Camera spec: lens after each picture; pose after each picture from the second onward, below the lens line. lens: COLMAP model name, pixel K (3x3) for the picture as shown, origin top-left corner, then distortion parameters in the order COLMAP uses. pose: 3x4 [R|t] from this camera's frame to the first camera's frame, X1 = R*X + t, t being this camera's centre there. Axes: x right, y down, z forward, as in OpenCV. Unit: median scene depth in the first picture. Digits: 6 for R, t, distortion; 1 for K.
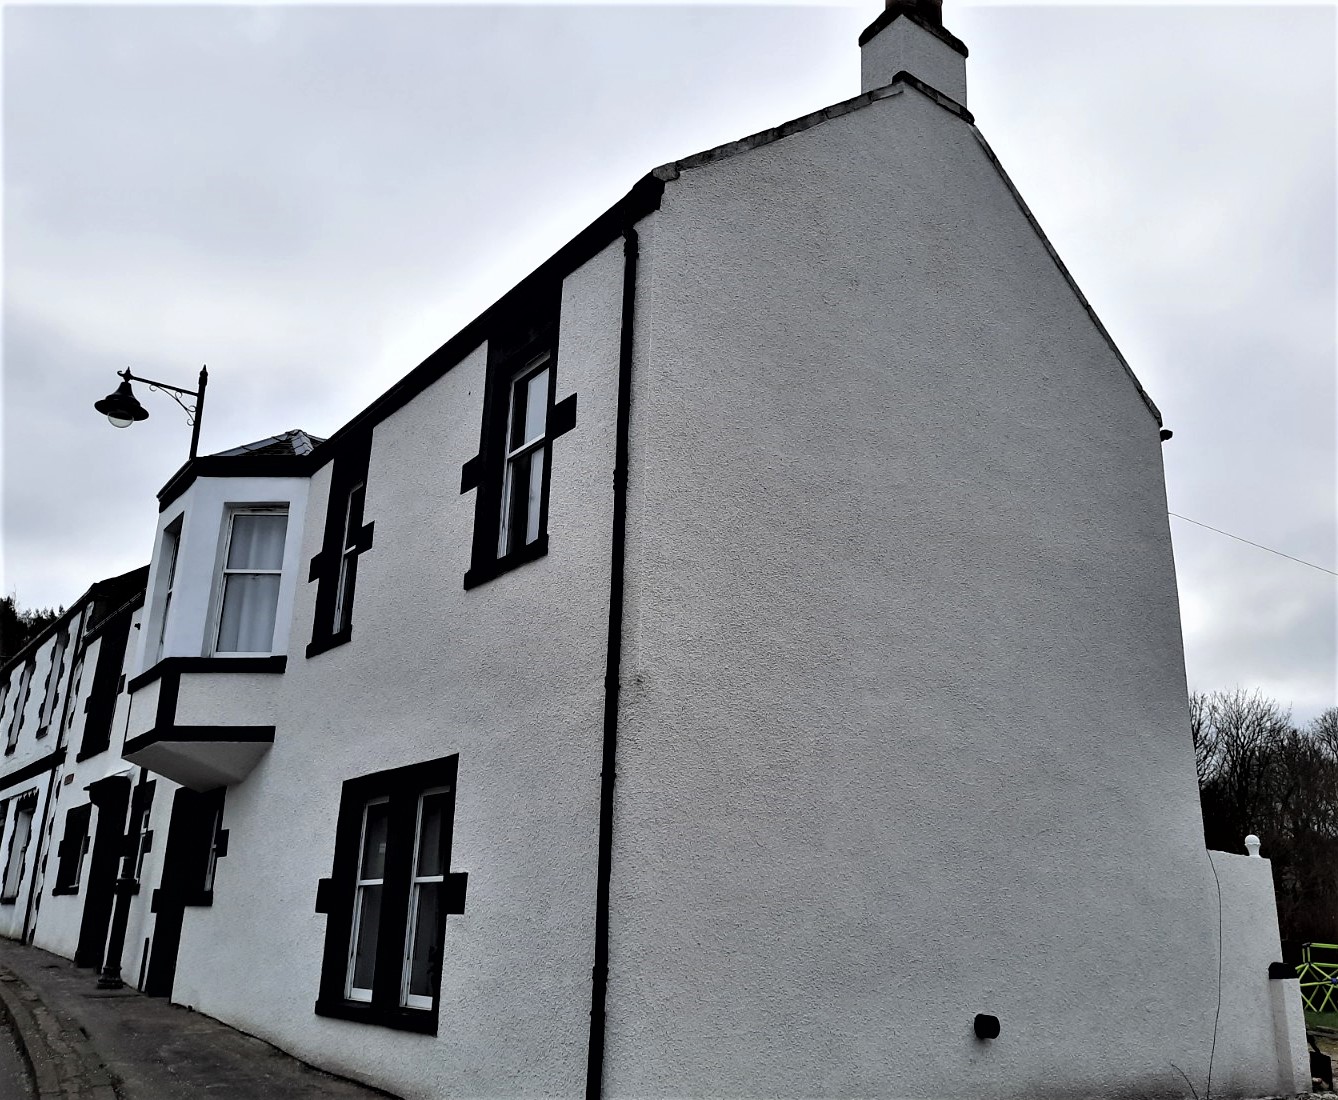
lens RADIAL K [[1141.4, 0, 669.1], [0, 1141.4, 581.3], [0, 0, 1]] dist [0.043925, -0.080724]
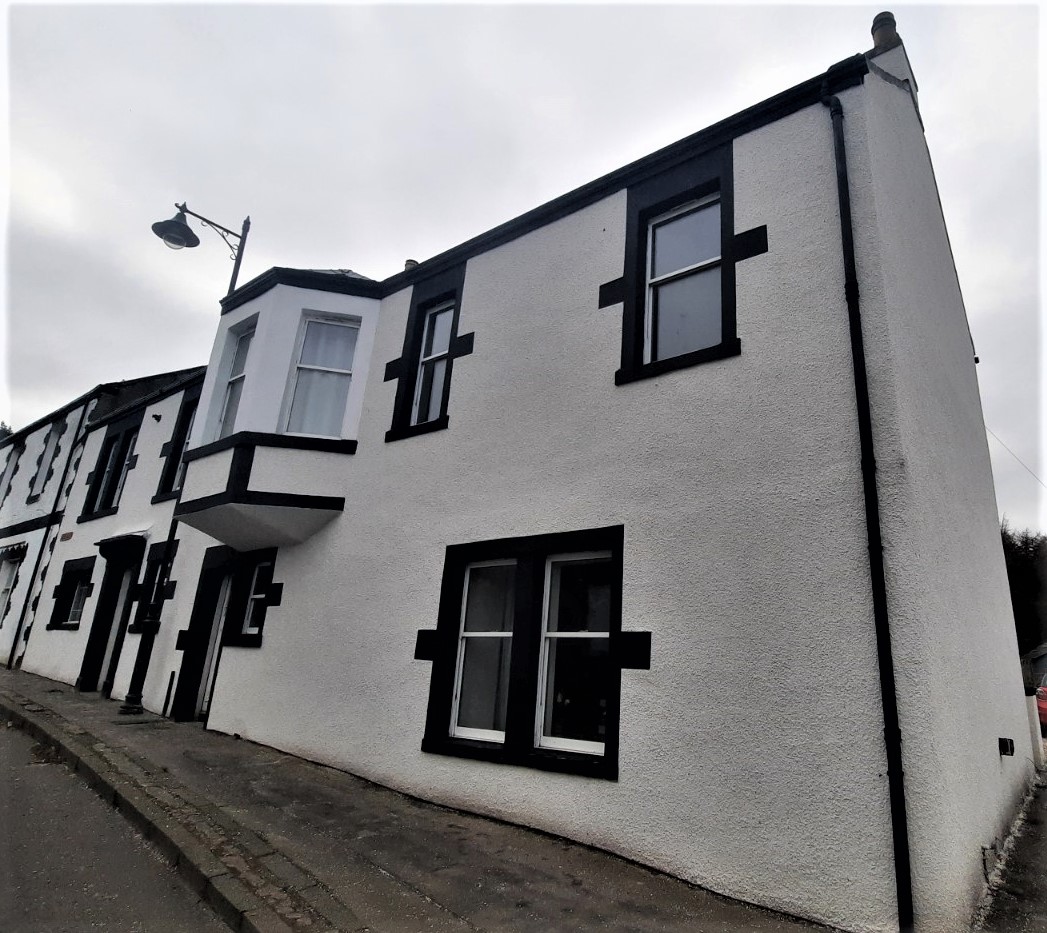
lens RADIAL K [[641.6, 0, 653.9], [0, 641.6, 458.7], [0, 0, 1]] dist [-0.019126, -0.001746]
pose [[0.945424, 0.097547, 0.310899, -0.234575], [-0.097886, 0.995091, -0.014554, 0.060602], [-0.310793, -0.016673, 0.950331, 0.258159]]
